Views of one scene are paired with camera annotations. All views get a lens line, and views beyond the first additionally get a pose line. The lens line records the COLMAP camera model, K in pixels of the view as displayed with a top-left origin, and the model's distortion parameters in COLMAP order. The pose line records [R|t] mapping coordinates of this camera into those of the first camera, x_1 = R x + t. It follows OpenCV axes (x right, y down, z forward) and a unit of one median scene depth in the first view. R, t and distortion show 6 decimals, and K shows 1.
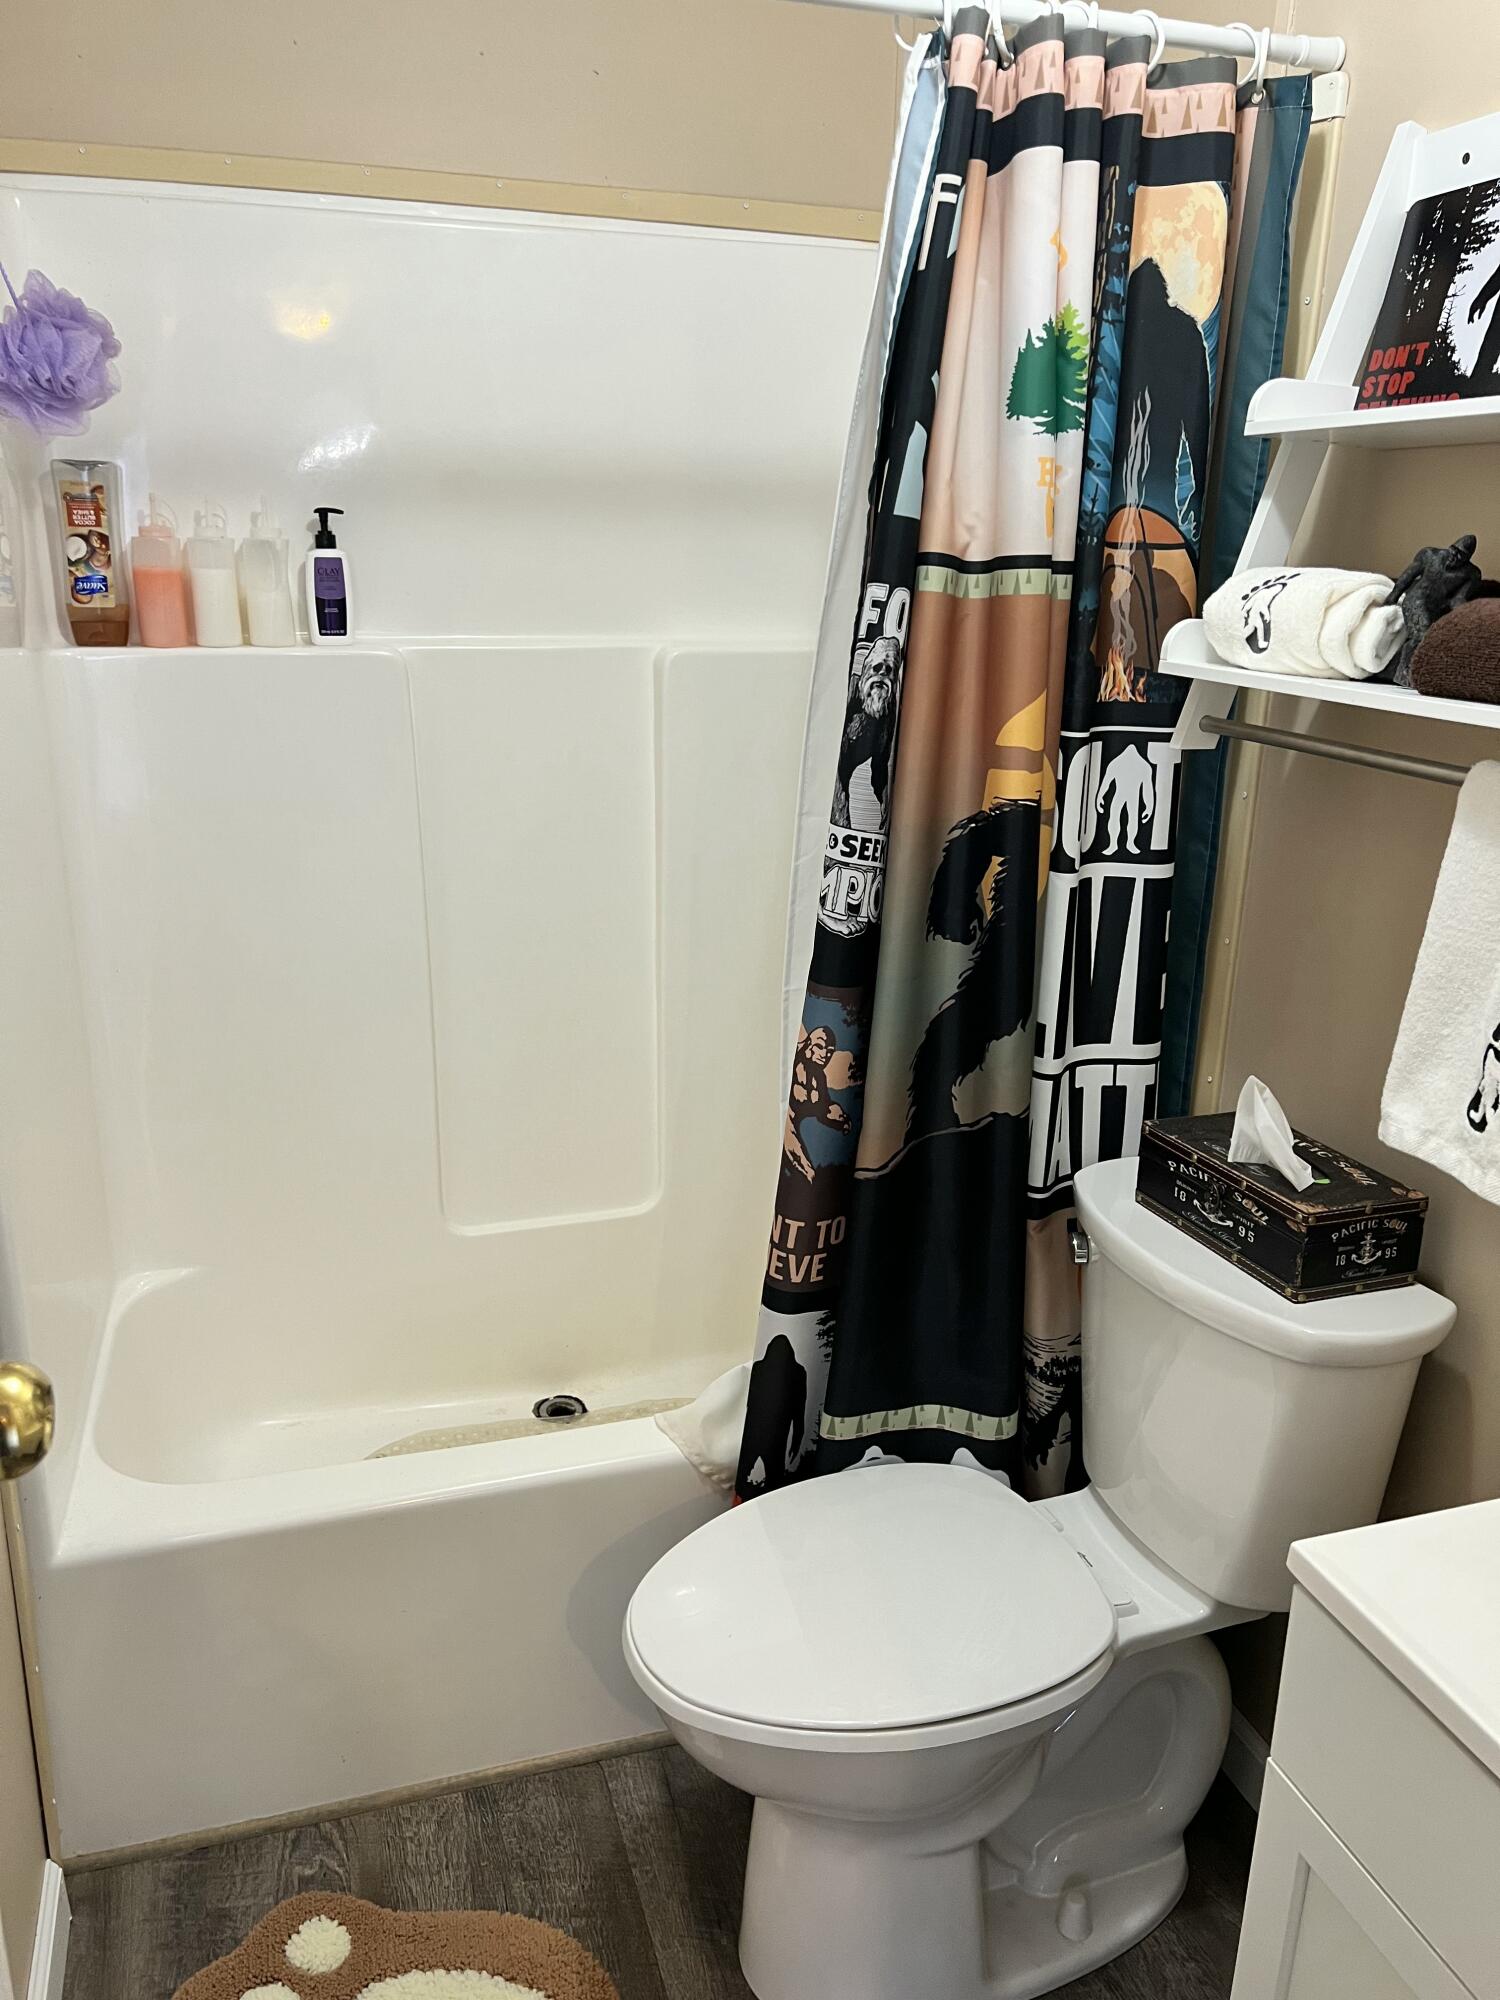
lens RADIAL K [[1495.9, 0, 738.0], [0, 1495.9, 1000.3], [0, 0, 1]] dist [0.054635, -0.053626]
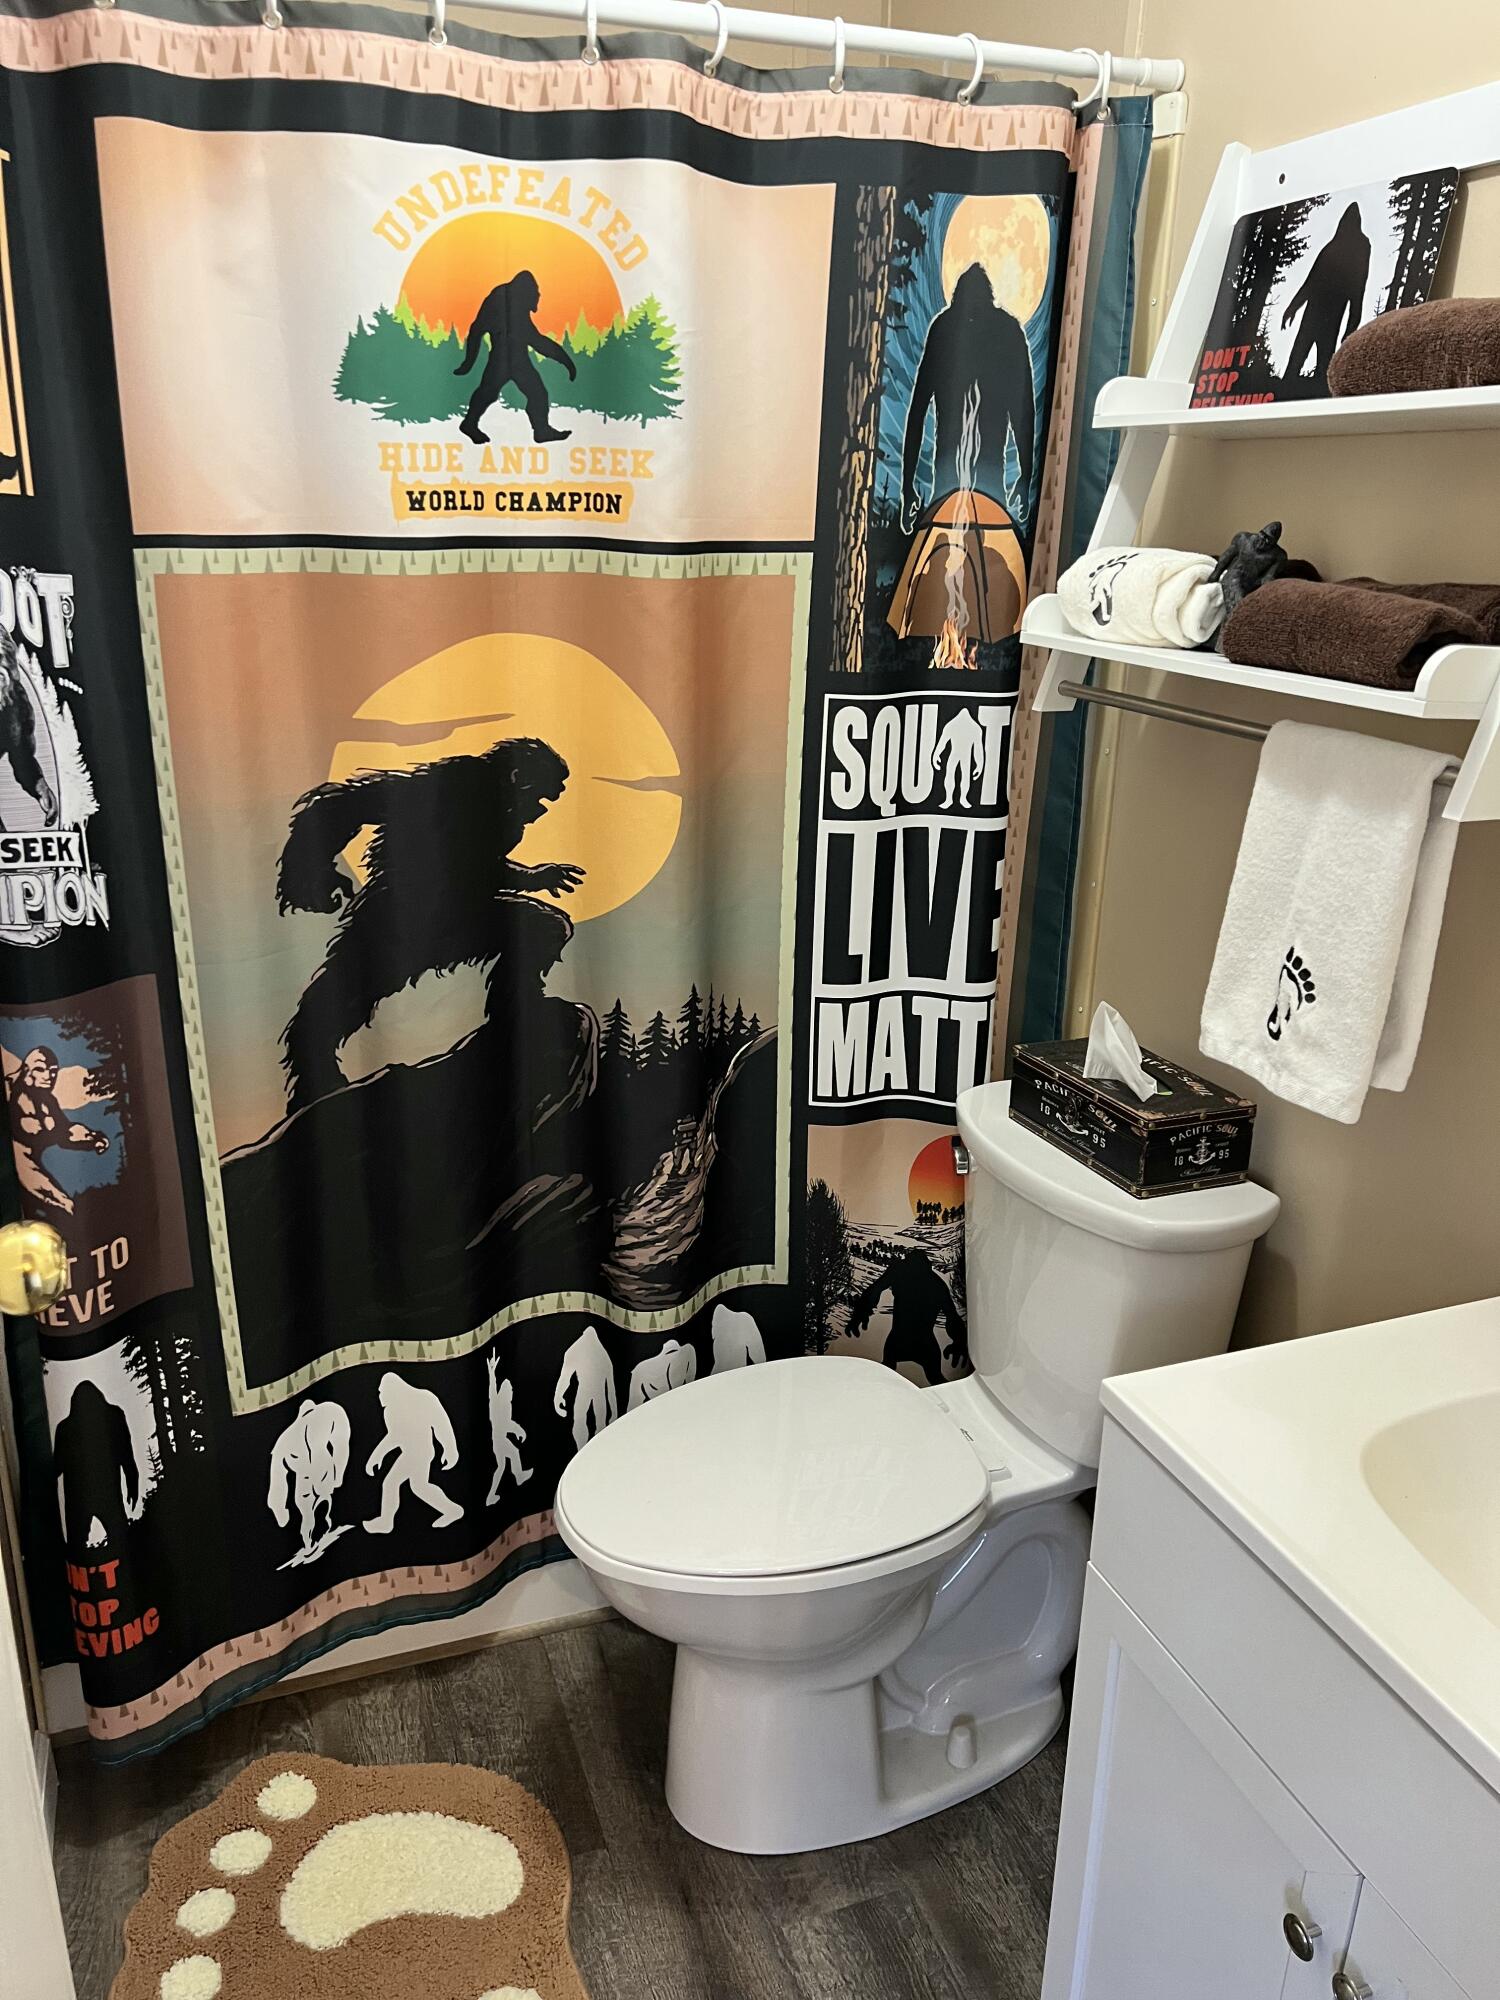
lens RADIAL K [[1495.9, 0, 738.7], [0, 1495.9, 1009.8], [0, 0, 1]] dist [0.054635, -0.053626]
pose [[0.999218, -0.015618, 0.036318, 0.026688], [0.014384, 0.999318, 0.034011, 0.014275], [-0.036825, -0.033462, 0.998761, -0.118138]]
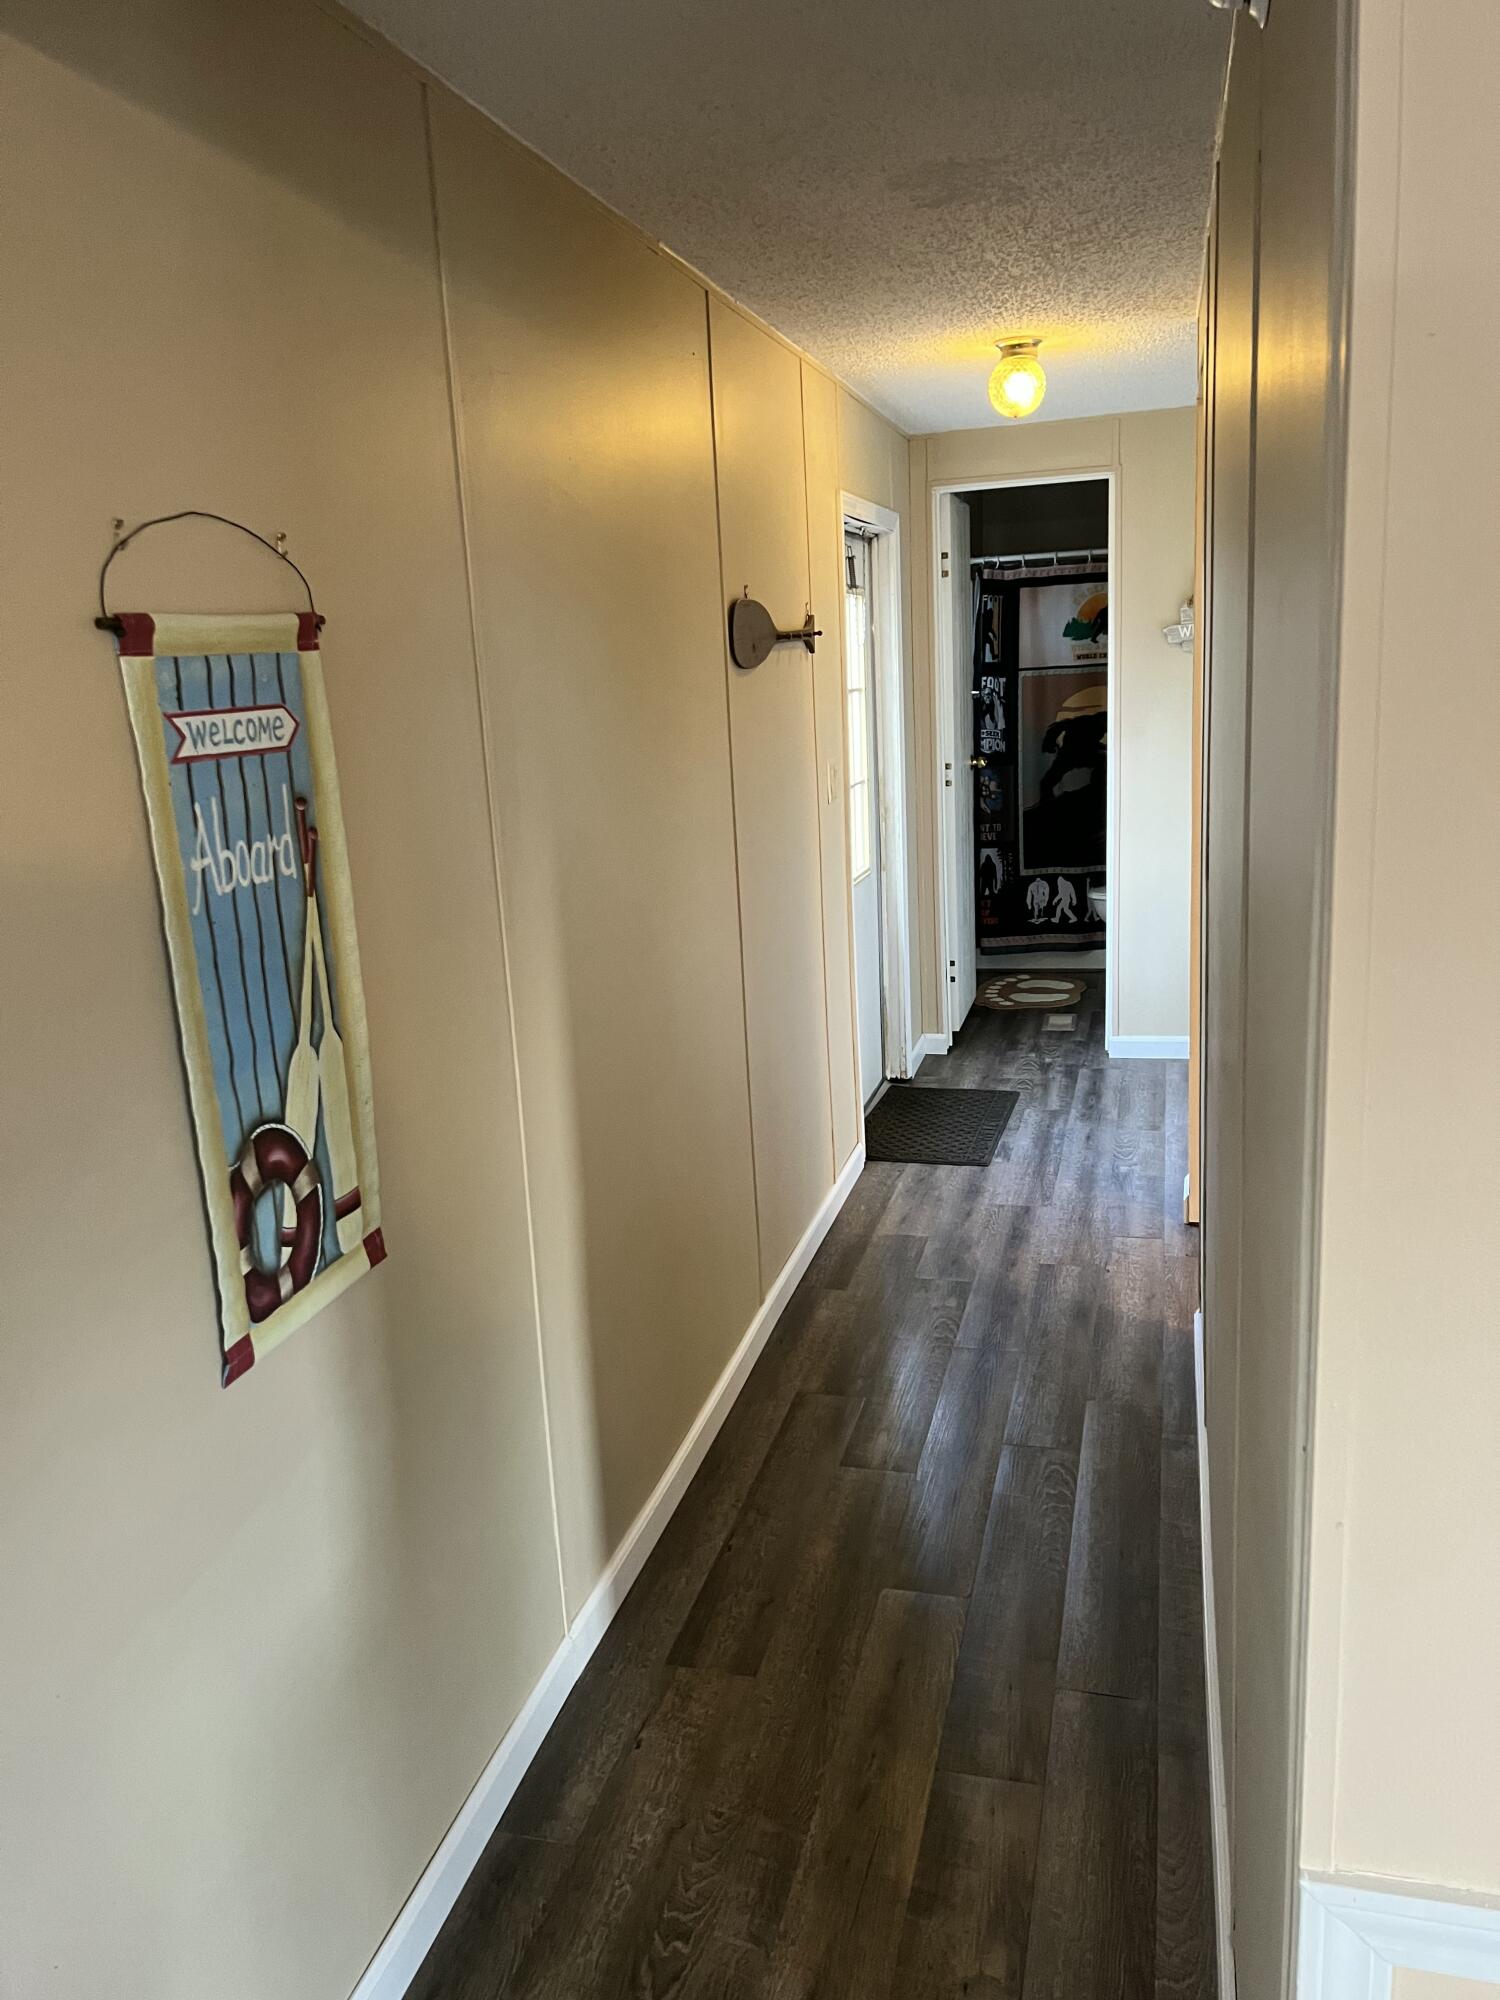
lens RADIAL K [[1495.9, 0, 742.4], [0, 1495.9, 982.1], [0, 0, 1]] dist [0.054635, -0.053626]
pose [[0.828537, 0.058388, -0.556882, 0.473756], [-0.096820, 0.994507, -0.039779, 0.283096], [0.551500, 0.086876, 0.829638, -1.031546]]
